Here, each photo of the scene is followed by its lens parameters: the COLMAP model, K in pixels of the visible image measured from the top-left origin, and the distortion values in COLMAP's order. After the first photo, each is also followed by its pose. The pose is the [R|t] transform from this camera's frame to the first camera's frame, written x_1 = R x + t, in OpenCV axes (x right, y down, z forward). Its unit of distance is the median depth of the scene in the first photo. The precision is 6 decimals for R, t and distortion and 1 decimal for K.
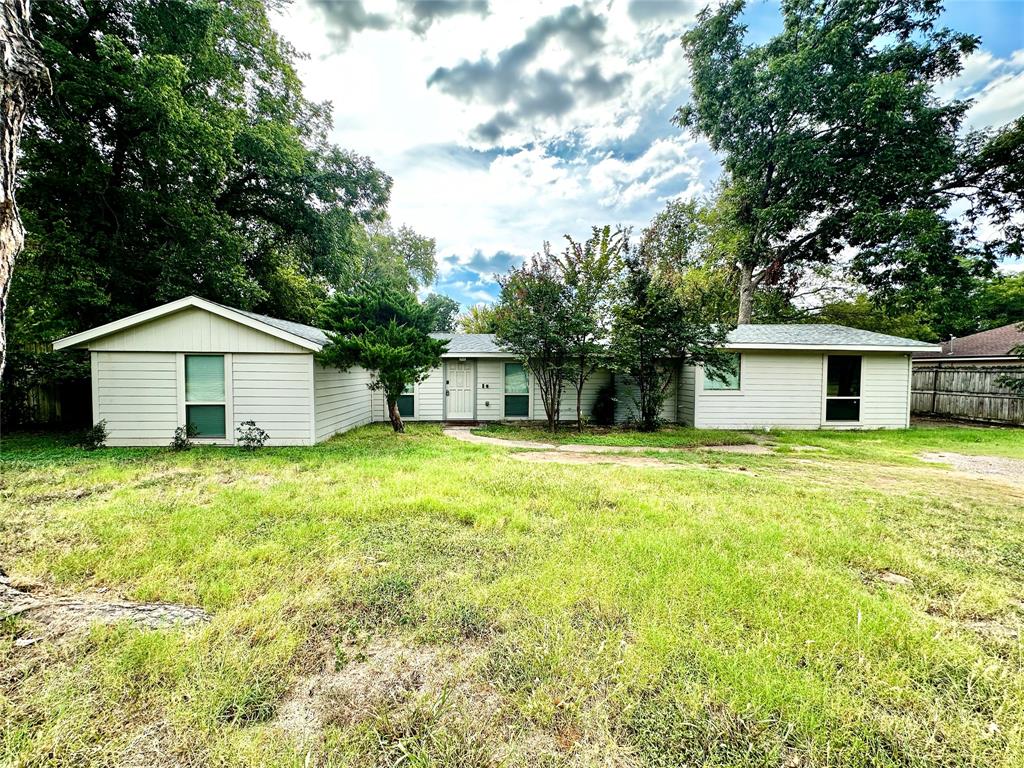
lens RADIAL K [[414.0, 0, 510.7], [0, 414.0, 388.2], [0, 0, 1]] dist [-0.011316, 0.000238]
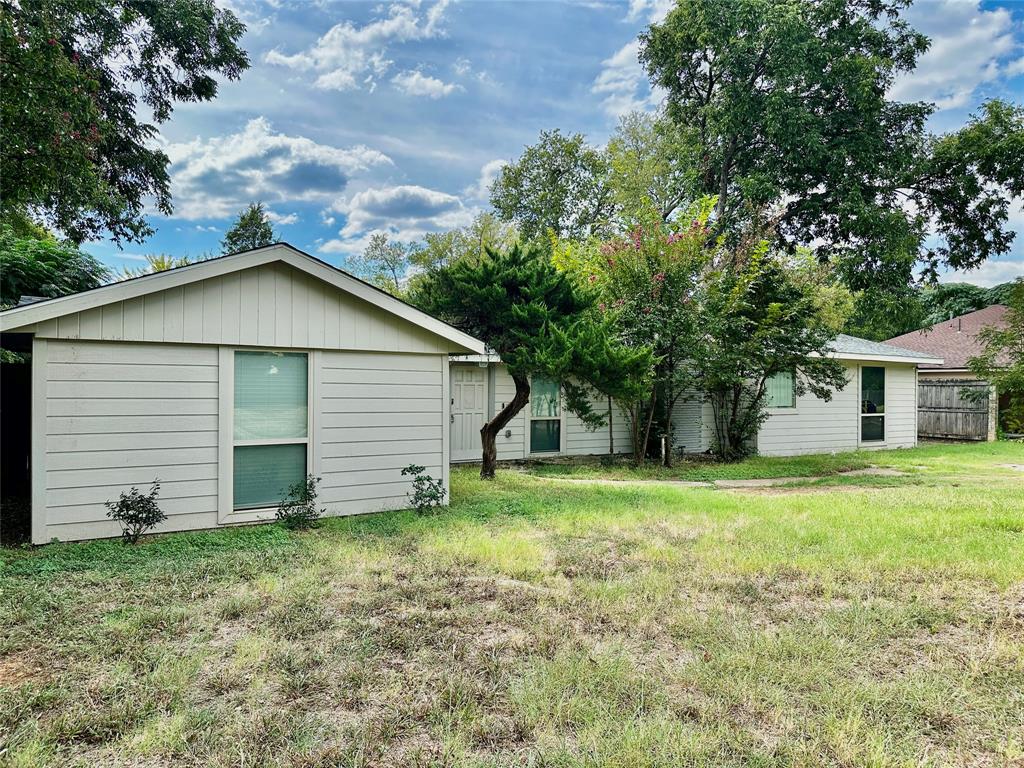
lens RADIAL K [[710.7, 0, 511.4], [0, 710.7, 384.4], [0, 0, 1]] dist [-0.001979, -0.005228]
pose [[0.879884, 0.002520, 0.475183, -0.602227], [0.015643, 0.999290, -0.034266, -0.001360], [-0.474932, 0.037584, 0.879220, 0.022191]]
